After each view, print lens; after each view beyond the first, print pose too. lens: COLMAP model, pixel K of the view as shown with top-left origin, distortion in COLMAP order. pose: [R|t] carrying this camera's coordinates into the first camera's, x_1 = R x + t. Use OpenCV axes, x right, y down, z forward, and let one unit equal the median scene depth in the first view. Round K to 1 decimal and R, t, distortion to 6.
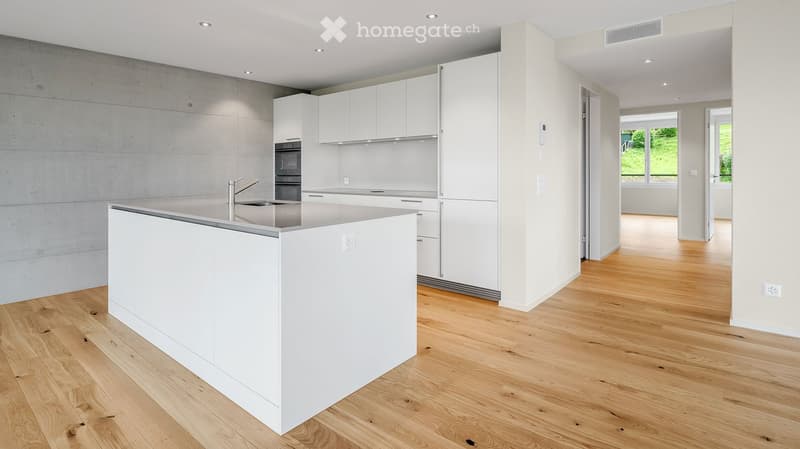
lens RADIAL K [[394.0, 0, 379.5], [0, 394.0, 168.8], [0, 0, 1]] dist [0.001223, -0.001047]
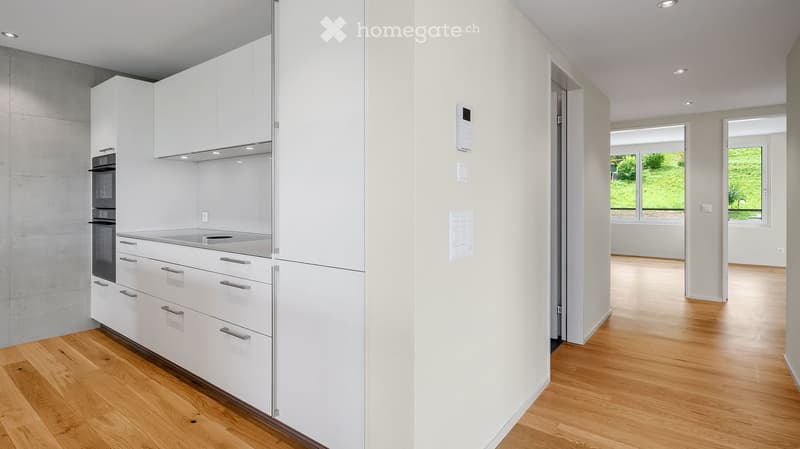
lens RADIAL K [[394.0, 0, 398.6], [0, 394.0, 194.3], [0, 0, 1]] dist [0.001223, -0.001047]
pose [[0.997702, 0.009247, 0.067122, 0.208884], [-0.008476, 0.999895, -0.011758, -0.002005], [-0.067224, 0.011162, 0.997675, 0.365694]]
